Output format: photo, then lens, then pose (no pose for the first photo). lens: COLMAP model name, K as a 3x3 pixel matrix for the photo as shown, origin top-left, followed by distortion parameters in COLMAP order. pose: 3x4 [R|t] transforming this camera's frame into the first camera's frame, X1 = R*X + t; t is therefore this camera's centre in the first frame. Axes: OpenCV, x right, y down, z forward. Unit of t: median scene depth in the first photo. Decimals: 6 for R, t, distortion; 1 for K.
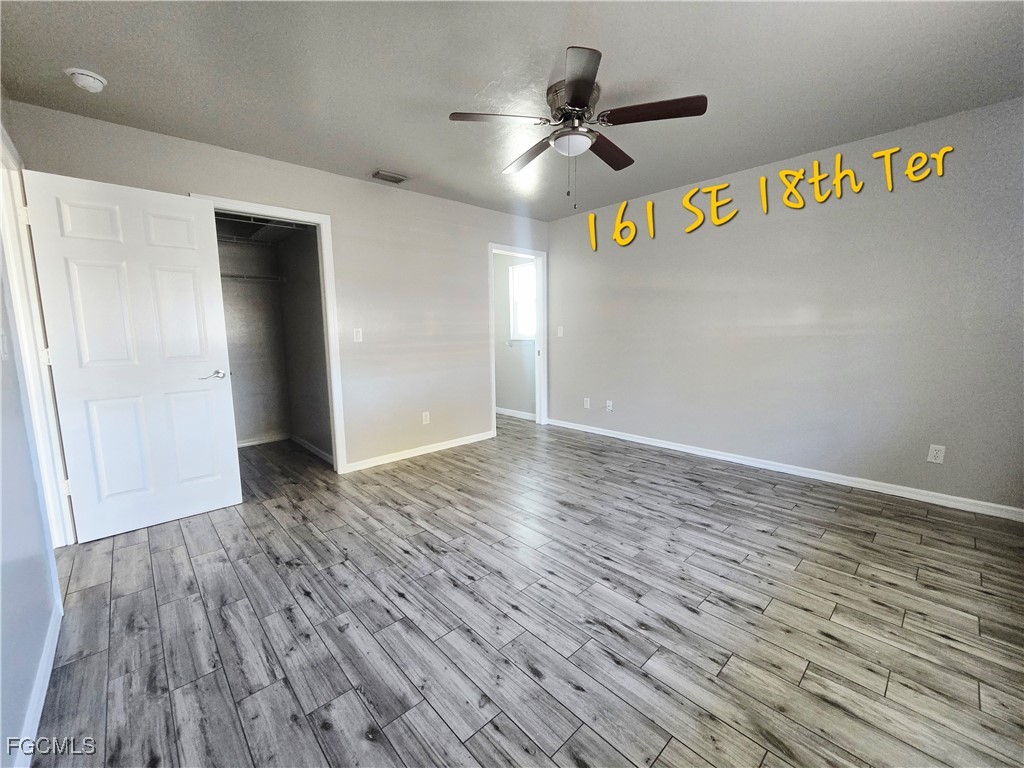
lens RADIAL K [[422.1, 0, 512.7], [0, 422.1, 381.9], [0, 0, 1]] dist [-0.002902, -0.000550]
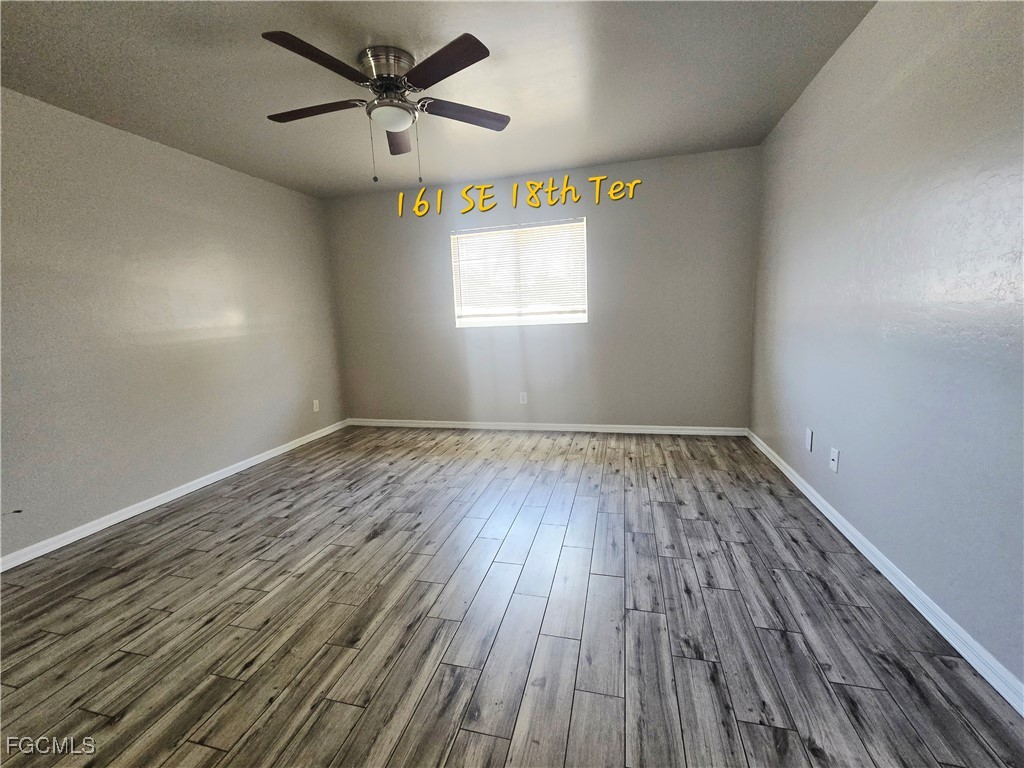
lens RADIAL K [[419.5, 0, 512.9], [0, 419.5, 381.9], [0, 0, 1]] dist [-0.002227, -0.000533]
pose [[-0.537852, -0.093991, 0.837783, -0.733705], [0.159704, 0.964411, 0.210726, -0.135753], [-0.827774, 0.247137, -0.503700, 1.216473]]
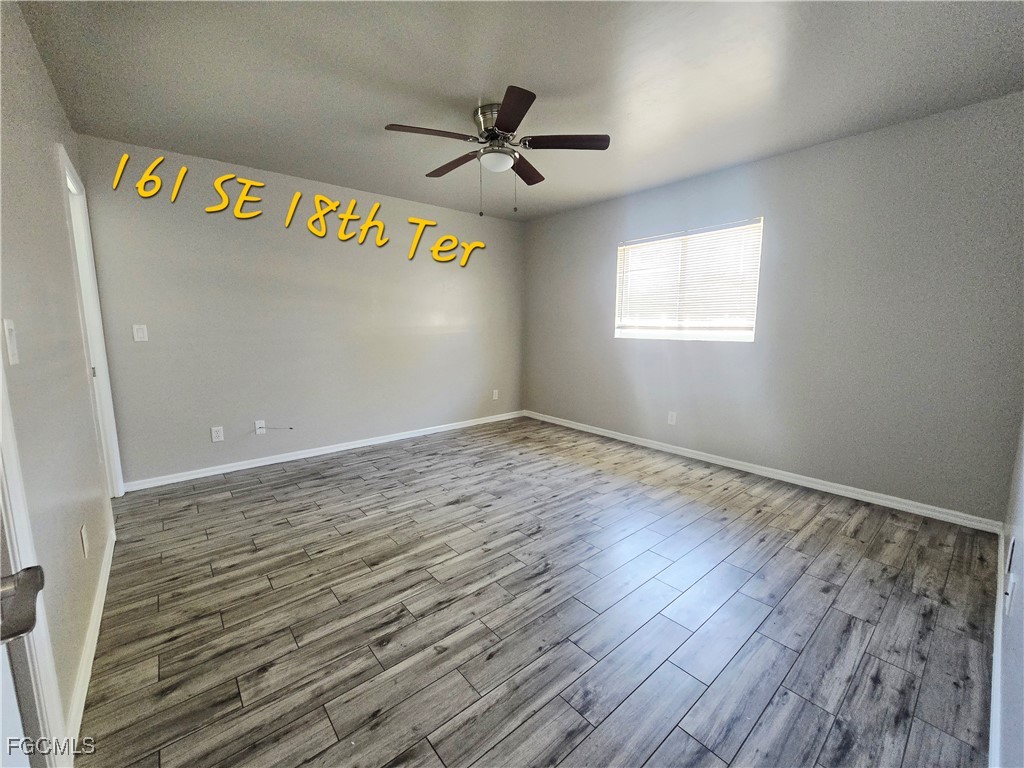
lens RADIAL K [[417.0, 0, 515.4], [0, 417.0, 382.2], [0, 0, 1]] dist [-0.000761, 0.000209]
pose [[0.041527, -0.122356, 0.991617, -0.894408], [0.126398, 0.985143, 0.116264, -0.098433], [-0.991110, 0.120510, 0.056376, 0.837124]]
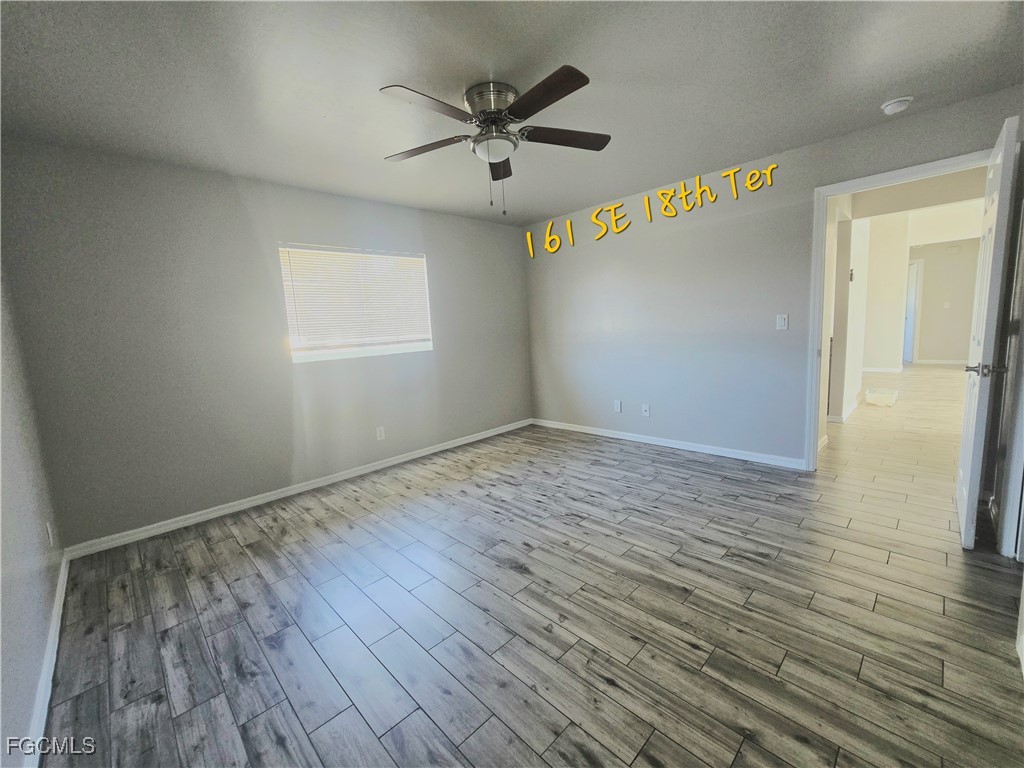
lens RADIAL K [[422.1, 0, 512.7], [0, 422.1, 381.9], [0, 0, 1]] dist [-0.002902, -0.000550]
pose [[-0.996910, 0.076922, -0.015927, 0.137031], [0.070247, 0.963722, 0.257500, -0.259412], [0.035157, 0.255585, -0.966147, 1.808601]]
